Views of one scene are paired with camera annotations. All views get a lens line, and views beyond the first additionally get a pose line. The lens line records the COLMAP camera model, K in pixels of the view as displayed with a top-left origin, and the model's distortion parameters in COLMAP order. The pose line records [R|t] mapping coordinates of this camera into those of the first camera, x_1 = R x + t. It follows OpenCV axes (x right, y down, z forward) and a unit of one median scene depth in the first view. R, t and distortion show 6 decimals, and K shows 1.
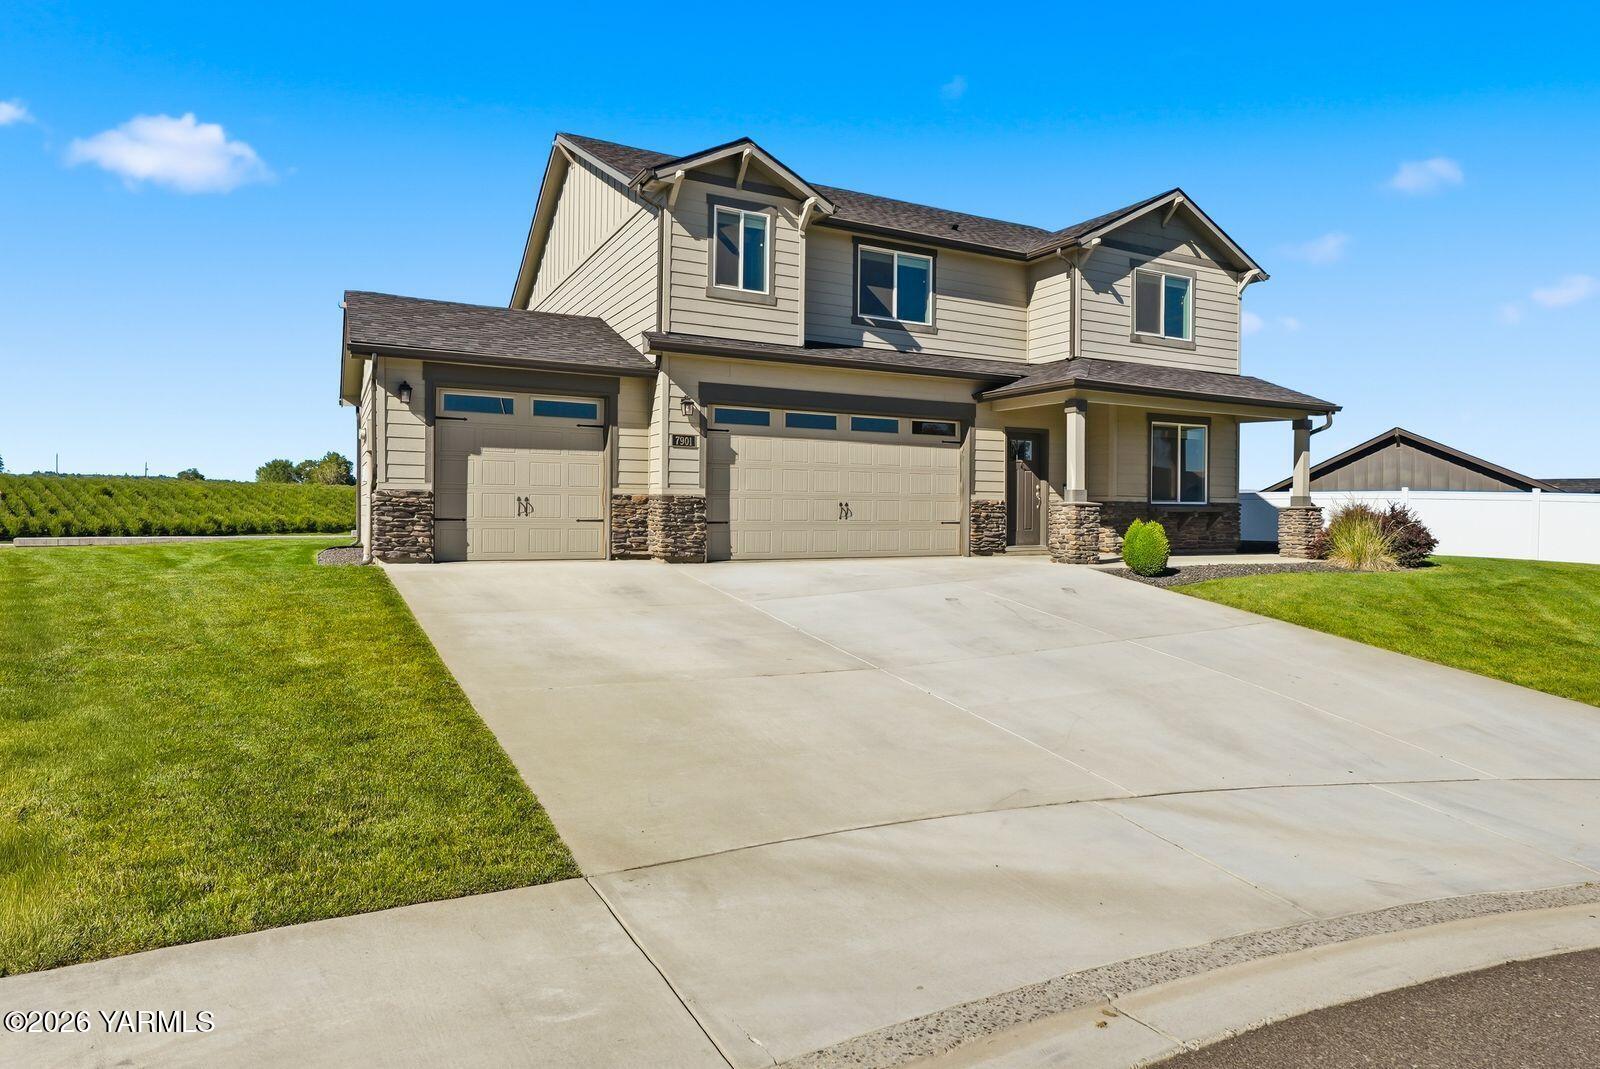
lens RADIAL K [[944.4, 0, 809.7], [0, 944.4, 522.4], [0, 0, 1]] dist [-0.005401, 0.000526]
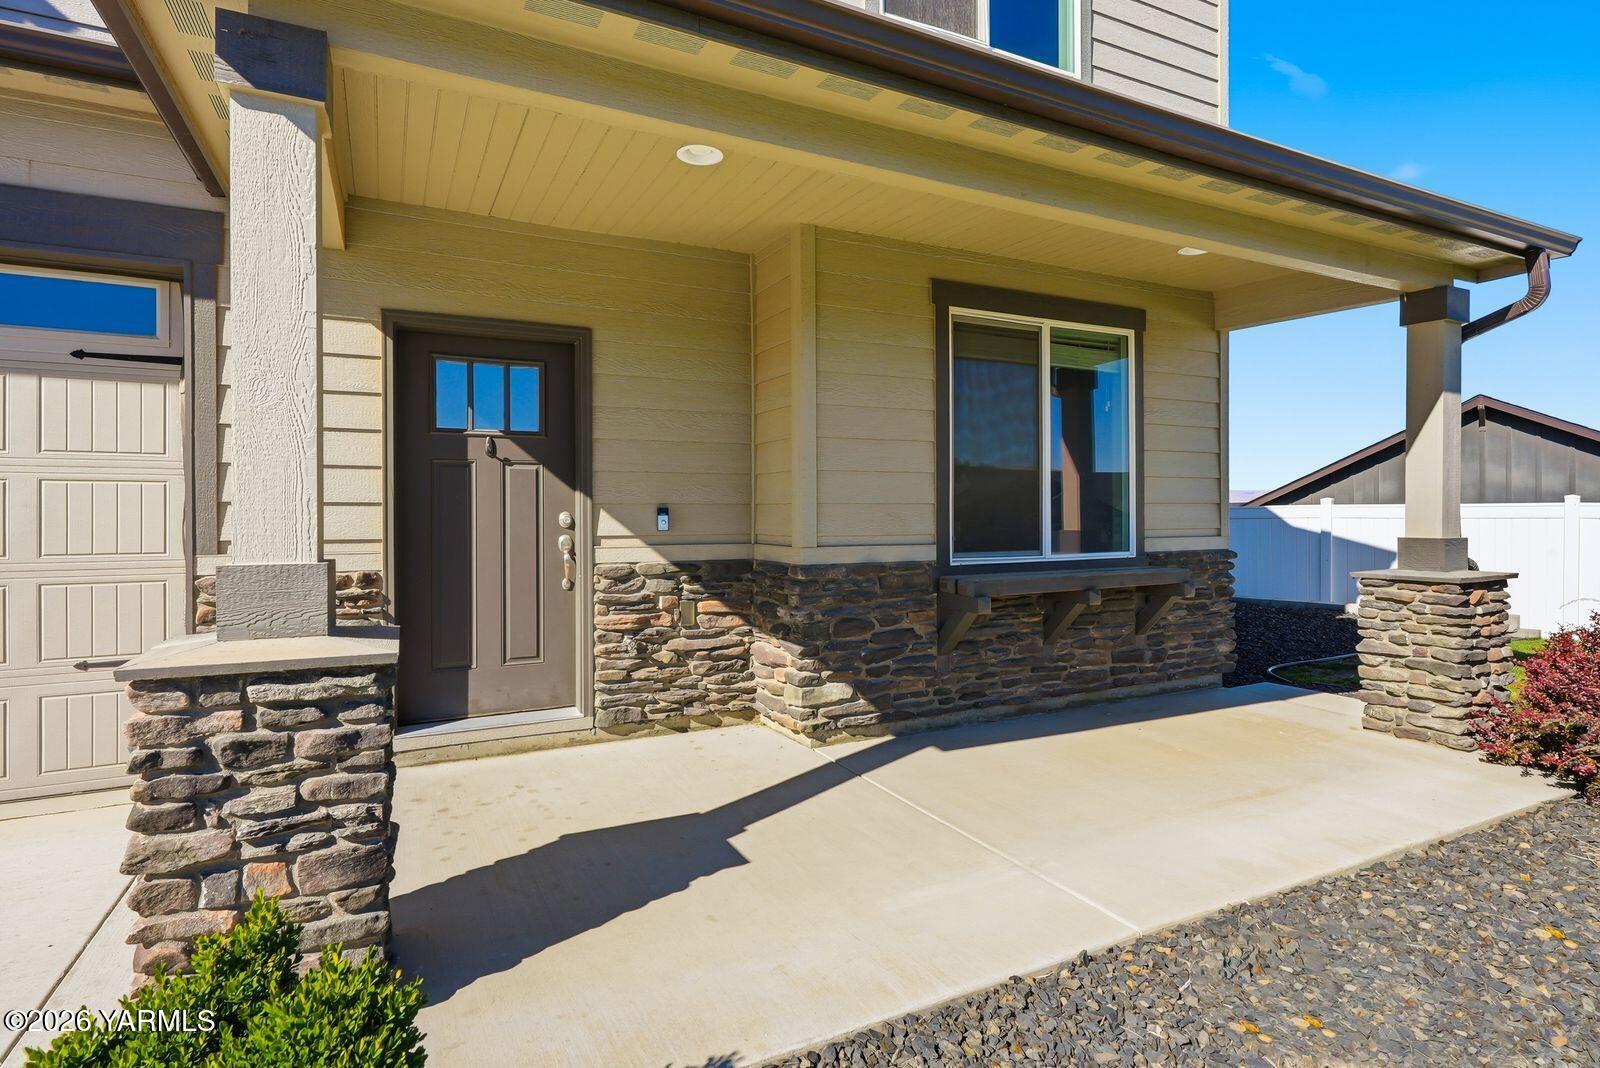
lens RADIAL K [[834.3, 0, 817.9], [0, 834.3, 505.2], [0, 0, 1]] dist [0.005692, -0.001544]
pose [[0.999675, -0.008664, -0.023965, 0.359614], [0.008211, 0.999787, -0.018911, -0.038772], [0.024124, 0.018708, 0.999534, 0.796573]]
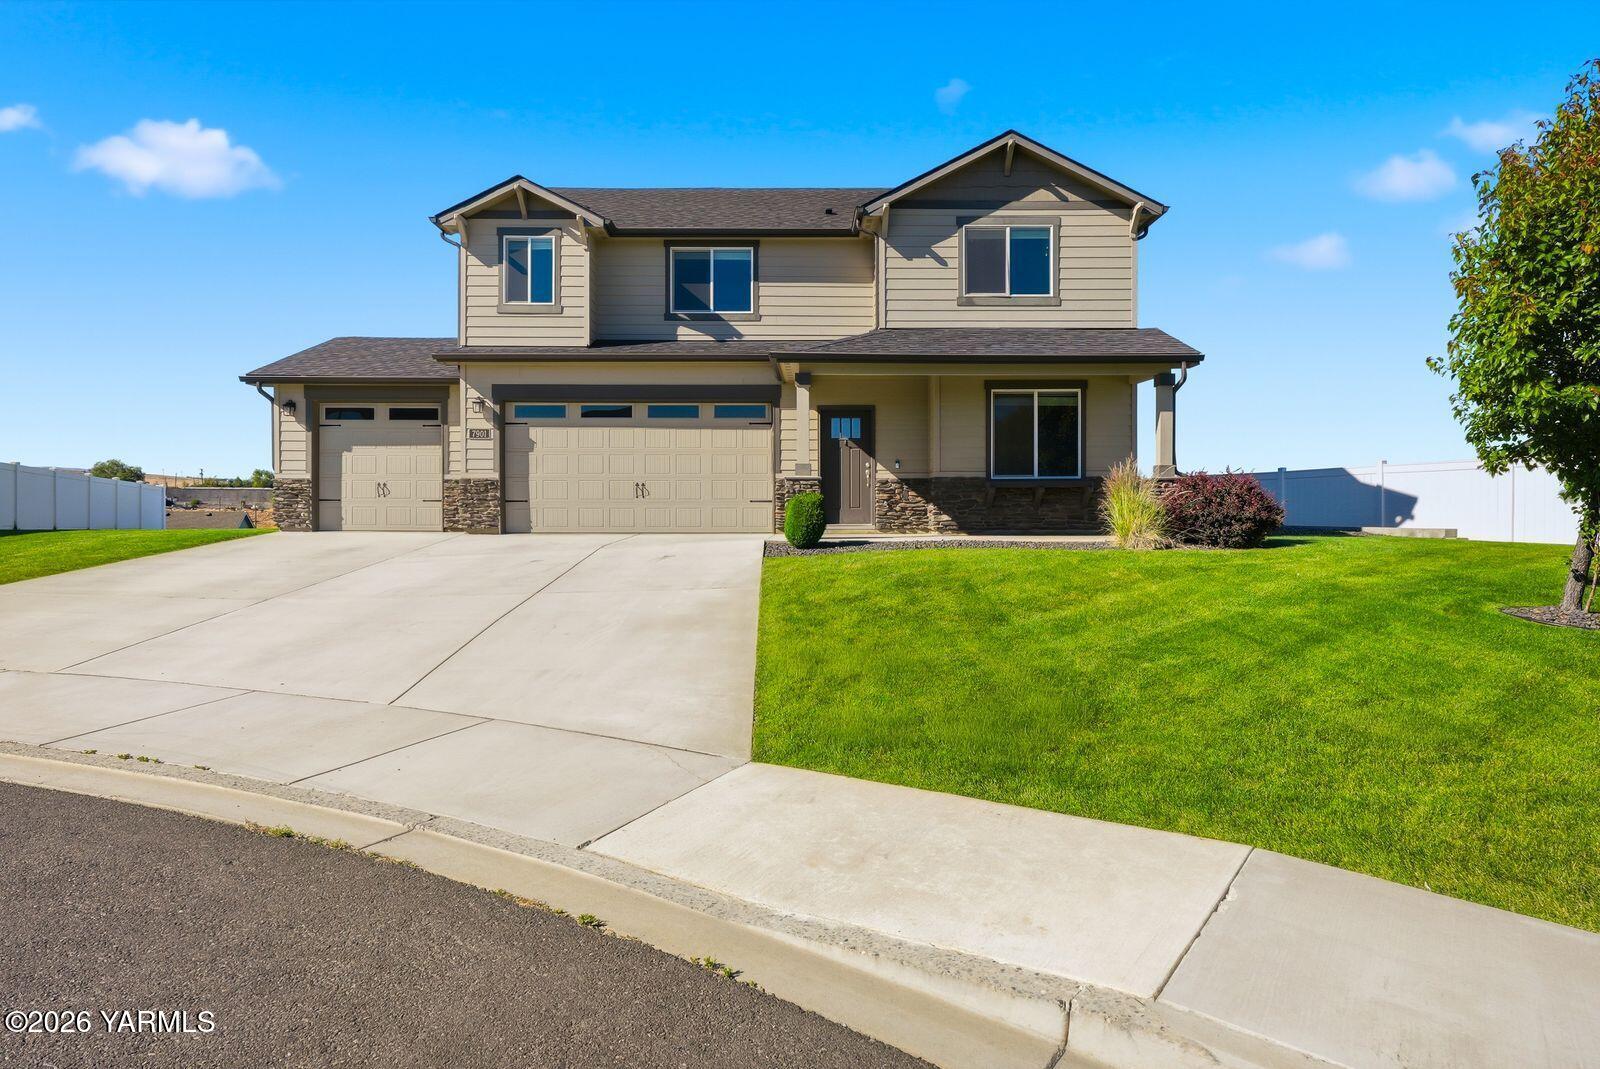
lens RADIAL K [[946.7, 0, 810.0], [0, 946.7, 531.4], [0, 0, 1]] dist [-0.003488, -0.000716]
pose [[0.875998, 0.000361, -0.482314, 0.722933], [0.000507, 0.999998, 0.001669, 0.033059], [0.482314, -0.001707, 0.875997, 0.118344]]
